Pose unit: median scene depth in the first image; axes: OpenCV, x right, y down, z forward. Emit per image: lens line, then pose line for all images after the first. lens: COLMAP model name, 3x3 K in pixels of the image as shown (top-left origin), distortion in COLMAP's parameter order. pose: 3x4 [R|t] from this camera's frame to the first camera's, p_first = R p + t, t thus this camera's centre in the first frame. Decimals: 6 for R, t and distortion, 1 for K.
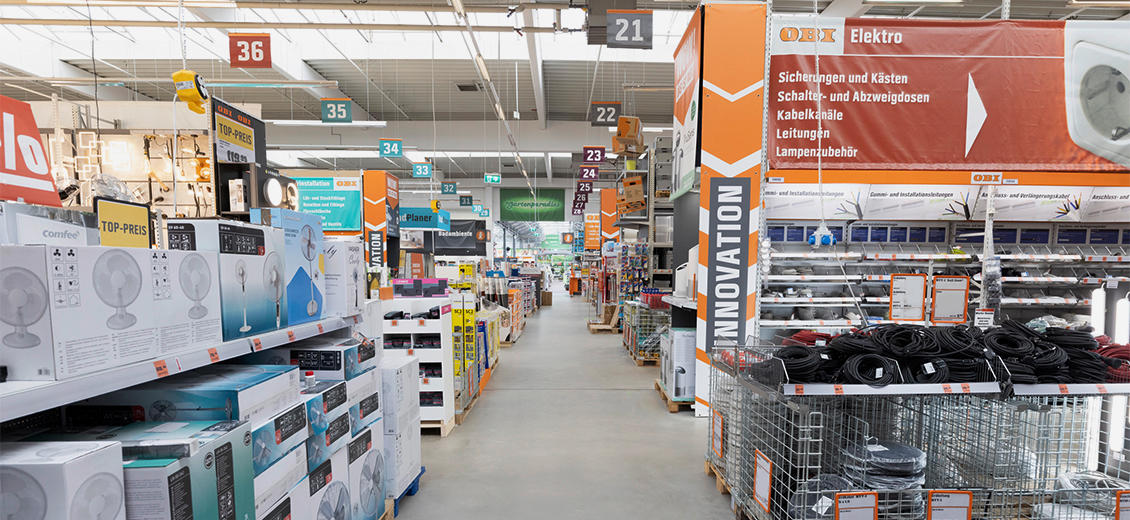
lens RADIAL K [[558.4, 0, 567.4], [0, 558.4, 279.4], [0, 0, 1]] dist [-0.000934, -0.000158]
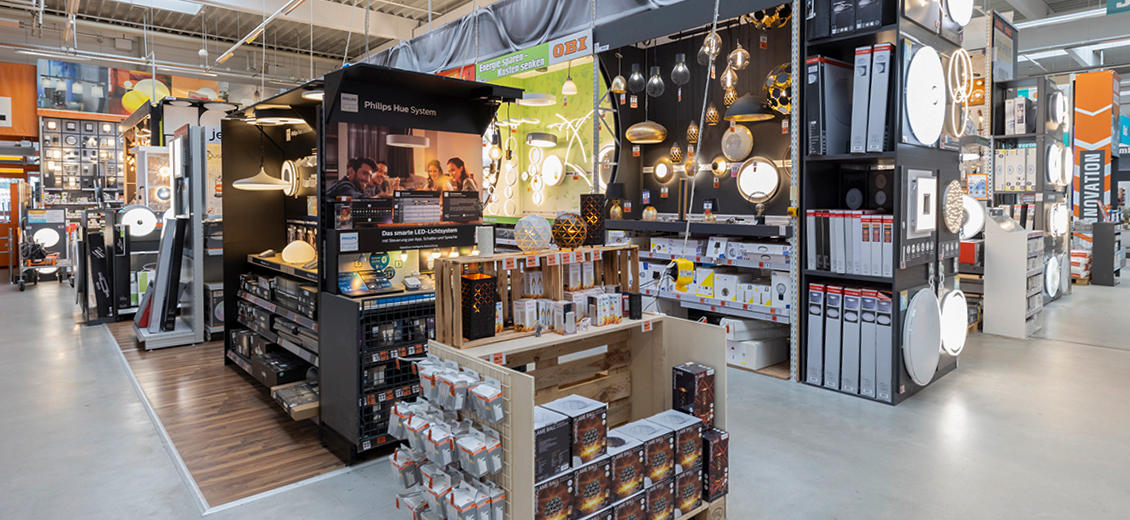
lens RADIAL K [[624.1, 0, 565.0], [0, 624.1, 260.0], [0, 0, 1]] dist [0.001603, 0.000393]
pose [[0.390903, 0.095043, -0.915512, 0.466437], [-0.016274, 0.995213, 0.096368, 0.010488], [0.920288, -0.022771, 0.390578, -0.486246]]
